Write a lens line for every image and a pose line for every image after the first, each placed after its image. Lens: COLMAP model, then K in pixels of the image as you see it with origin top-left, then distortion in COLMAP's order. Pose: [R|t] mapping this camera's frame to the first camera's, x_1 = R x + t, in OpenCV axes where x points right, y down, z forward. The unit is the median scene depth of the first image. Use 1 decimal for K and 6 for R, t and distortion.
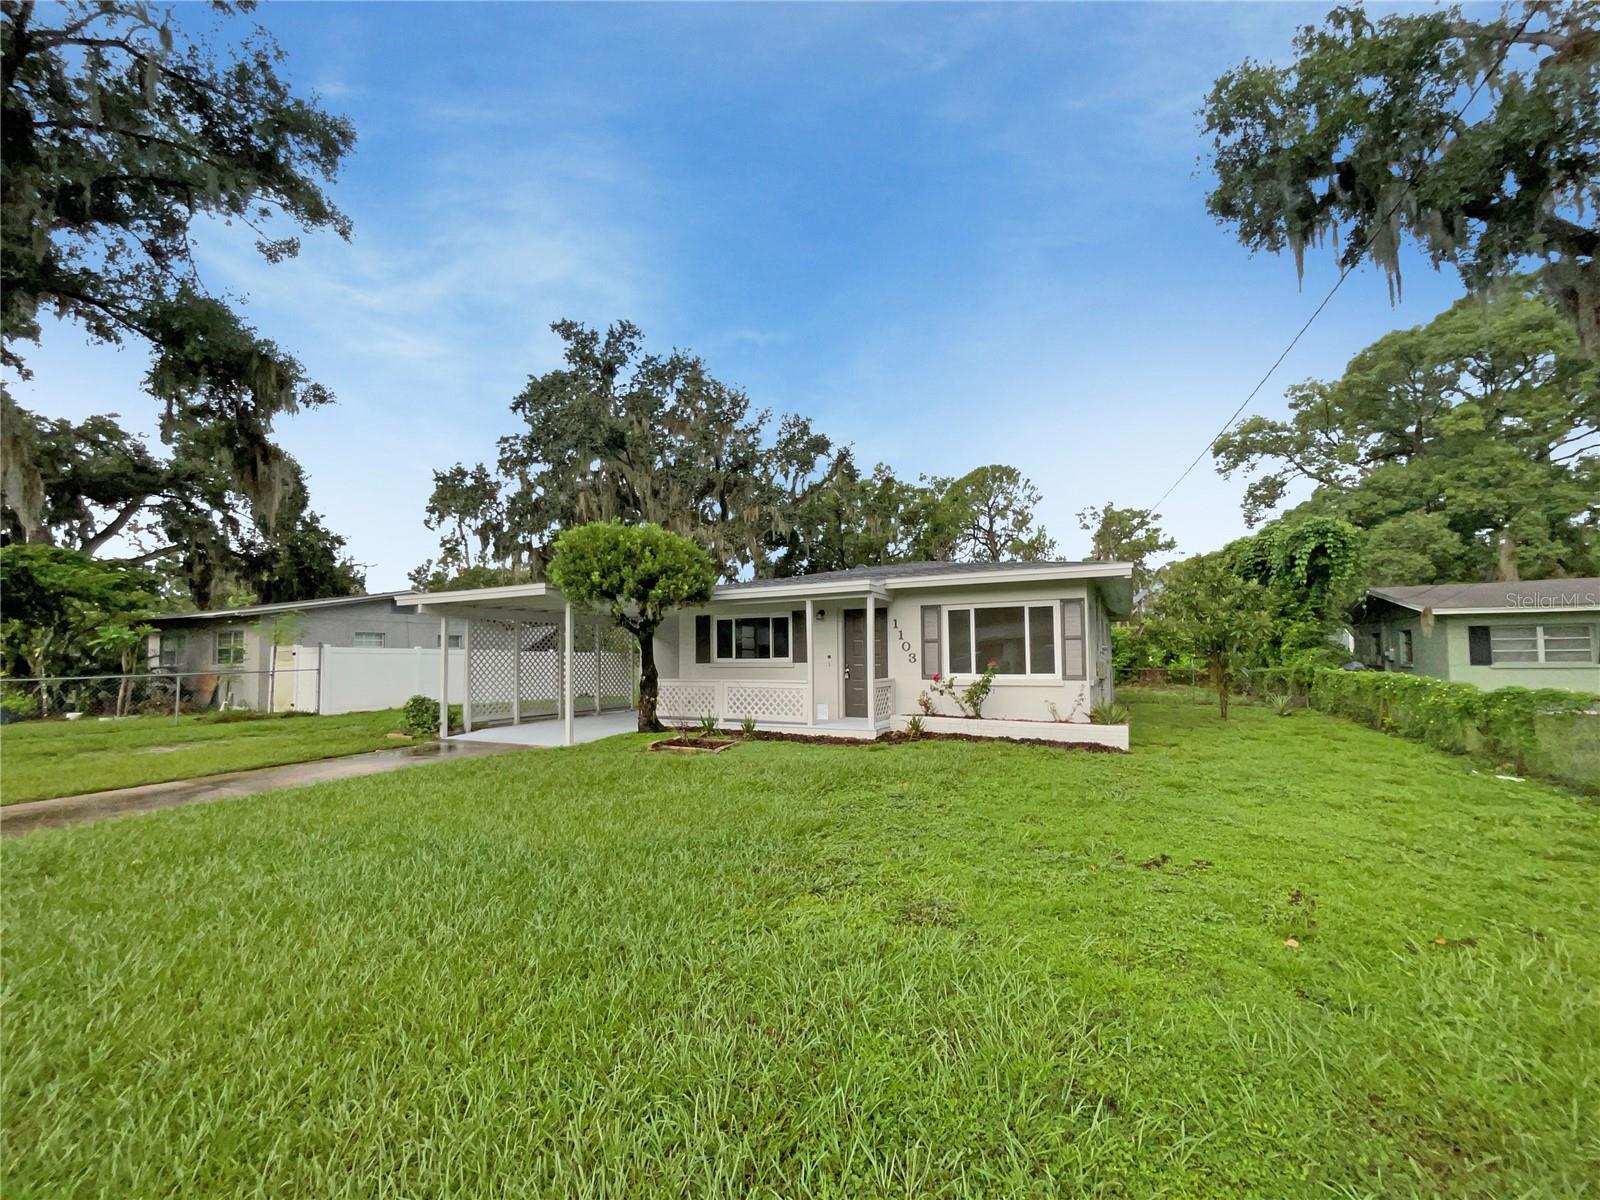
lens RADIAL K [[654.2, 0, 800.0], [0, 654.2, 600.0], [0, 0, 1]] dist [-0.002320, 0.000021]
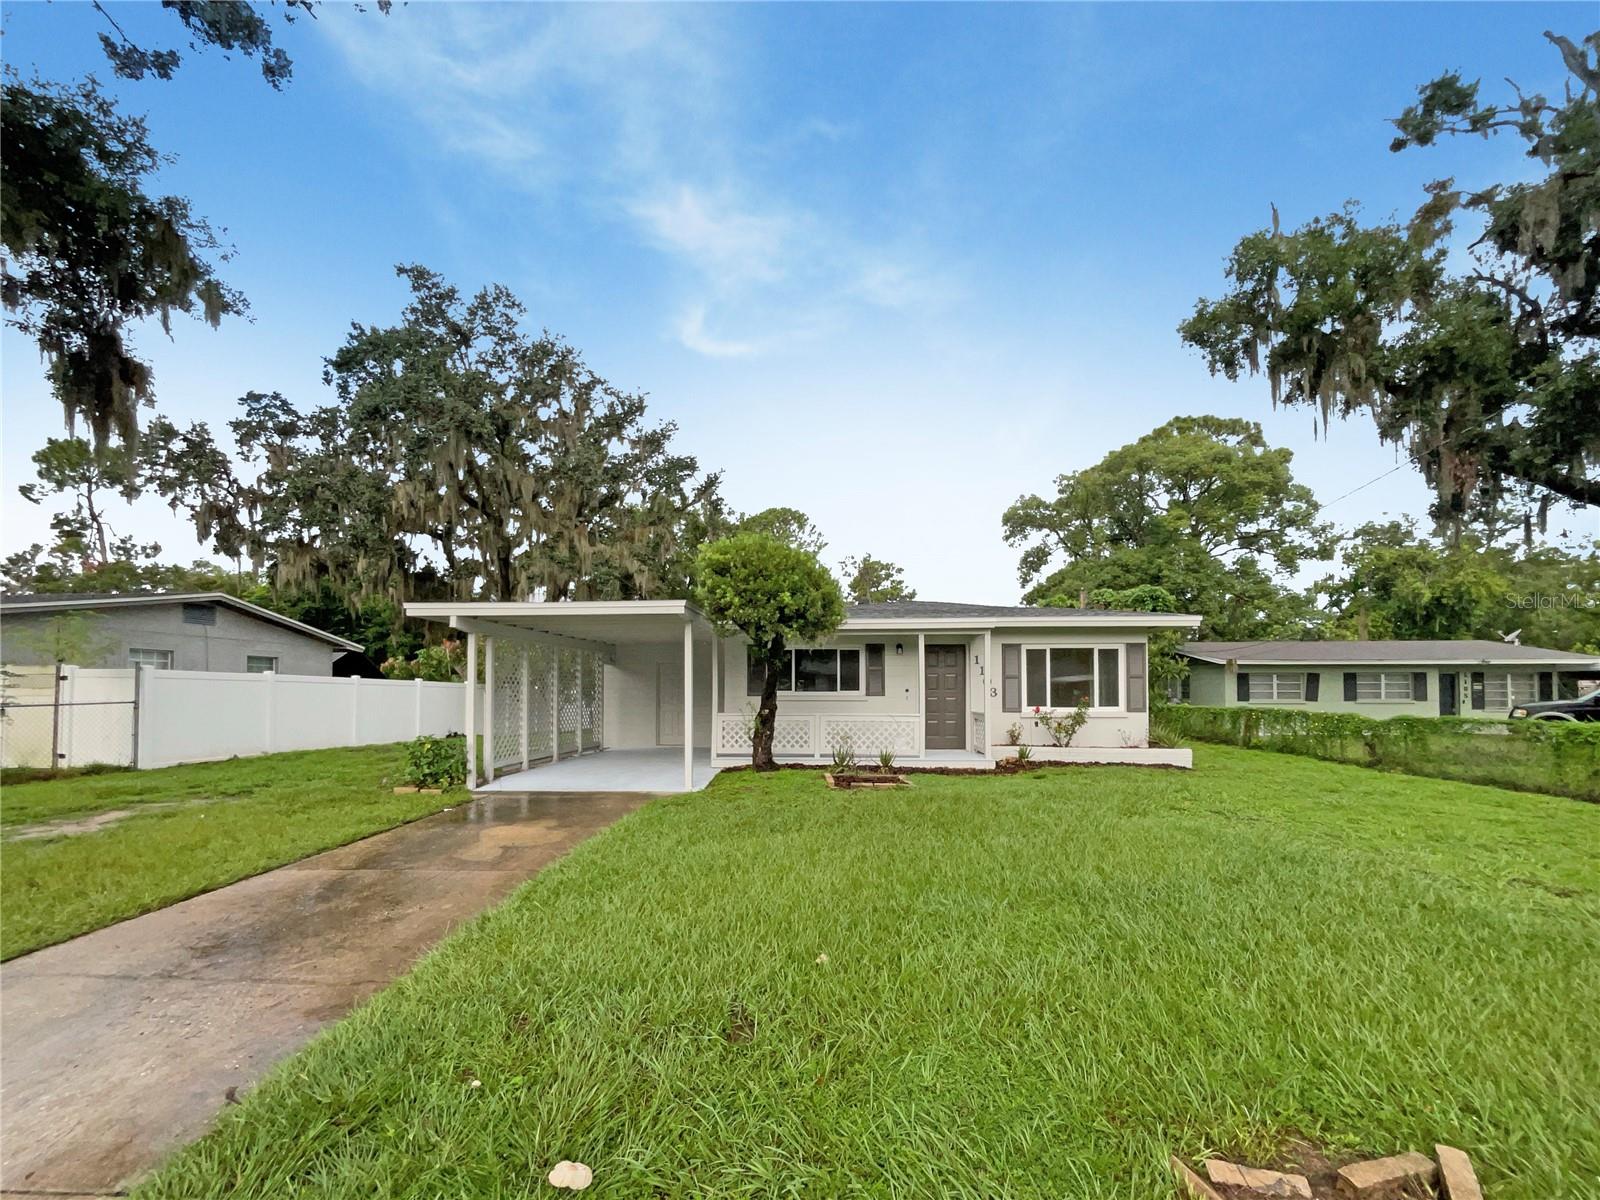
lens RADIAL K [[660.4, 0, 801.4], [0, 660.4, 648.9], [0, 0, 1]] dist [-0.000089, 0.000857]
pose [[0.912788, 0.035360, 0.406901, -0.259664], [-0.044223, 0.998945, 0.012394, 0.008377], [-0.406033, -0.029308, 0.913388, 0.066271]]
